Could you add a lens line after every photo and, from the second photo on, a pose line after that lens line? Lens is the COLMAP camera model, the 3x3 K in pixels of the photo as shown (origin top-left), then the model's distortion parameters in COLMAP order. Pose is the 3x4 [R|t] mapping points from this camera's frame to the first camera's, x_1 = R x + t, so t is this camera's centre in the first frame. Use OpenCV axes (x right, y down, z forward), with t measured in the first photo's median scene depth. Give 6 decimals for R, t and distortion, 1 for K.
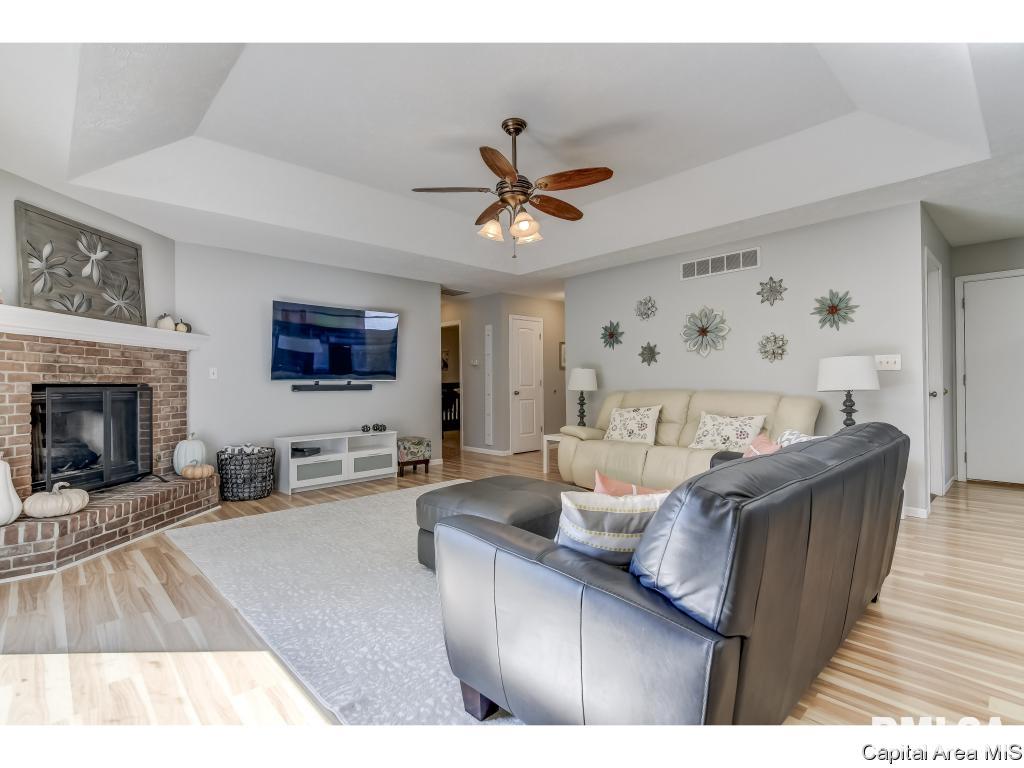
lens RADIAL K [[491.3, 0, 508.7], [0, 491.3, 381.6], [0, 0, 1]] dist [0.000861, -0.000750]
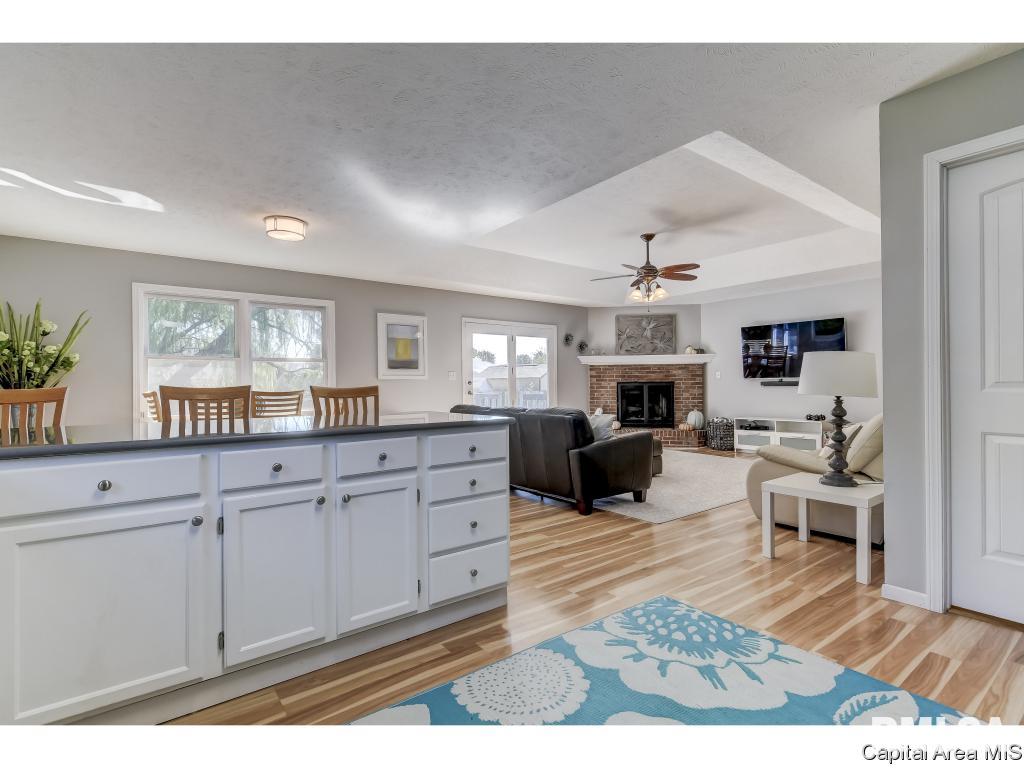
lens RADIAL K [[497.6, 0, 506.3], [0, 497.6, 383.4], [0, 0, 1]] dist [0.002090, -0.000280]
pose [[-0.114404, 0.008491, -0.993398, 1.396320], [0.017157, 0.999831, 0.006570, -0.014047], [0.993286, -0.016292, -0.114530, 0.528993]]
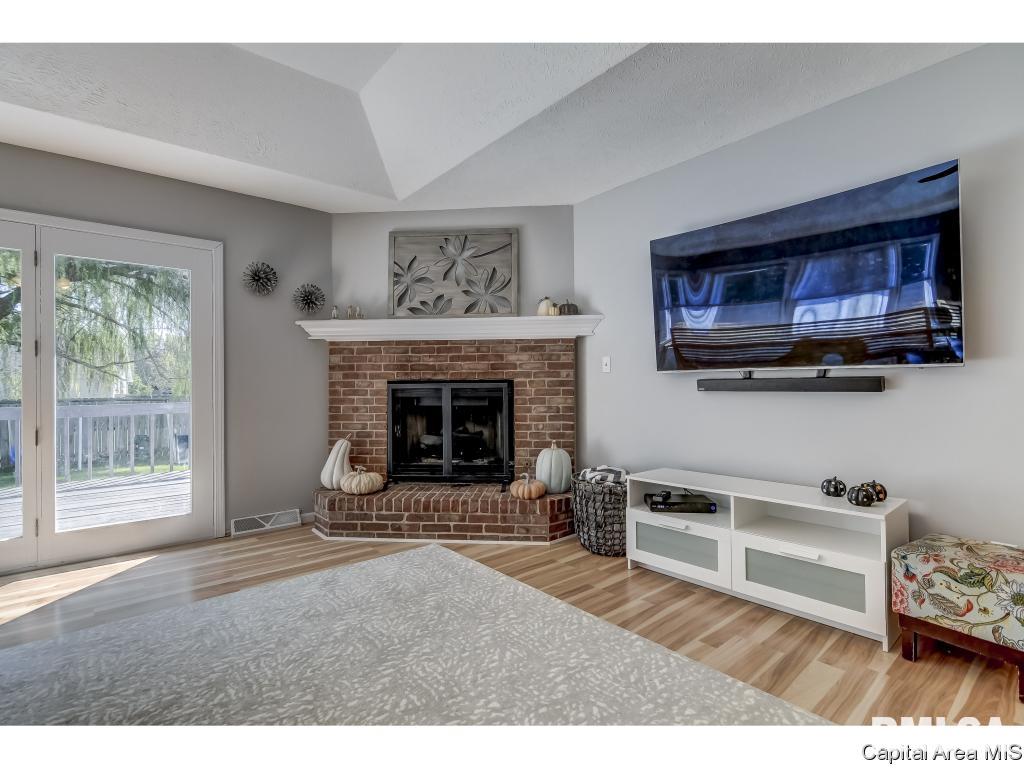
lens RADIAL K [[490.5, 0, 514.2], [0, 490.5, 384.3], [0, 0, 1]] dist [-0.000929, -0.001027]
pose [[-0.050427, 0.010224, -0.998675, 0.163928], [0.015338, 0.999838, 0.009462, 0.004912], [0.998610, -0.014840, -0.050576, 1.029928]]
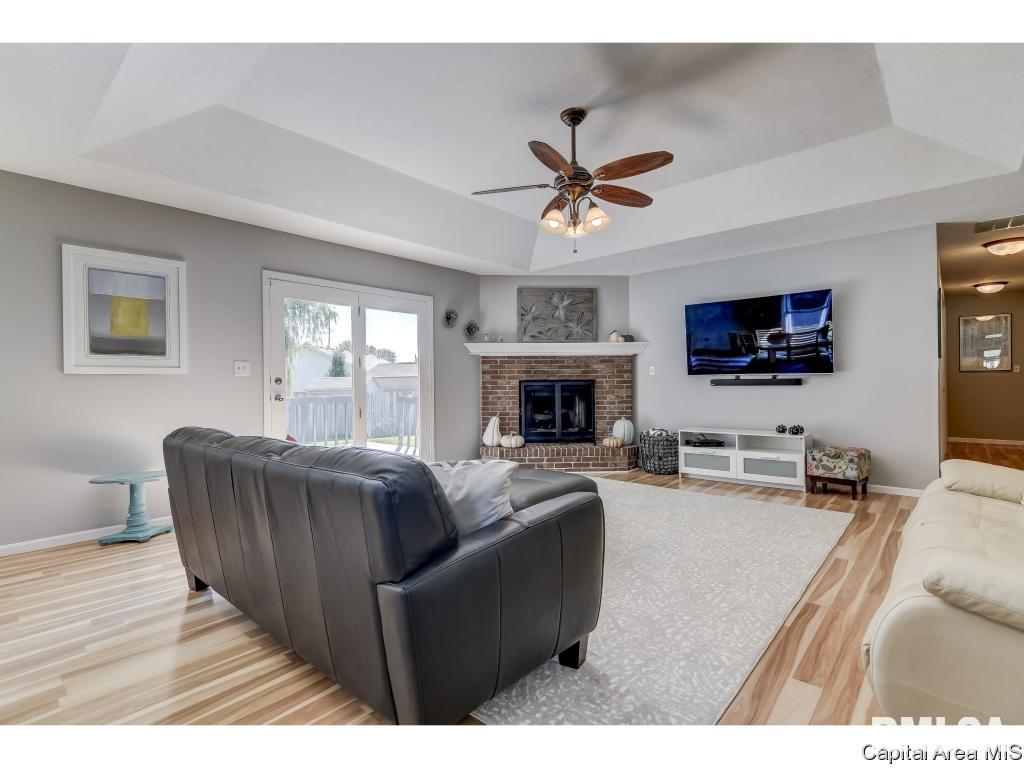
lens RADIAL K [[491.3, 0, 508.7], [0, 491.3, 381.6], [0, 0, 1]] dist [0.000861, -0.000750]
pose [[0.082903, 0.007065, -0.996533, 0.738591], [0.015570, 0.999844, 0.008384, -0.006146], [0.996436, -0.016211, 0.082780, 0.597132]]
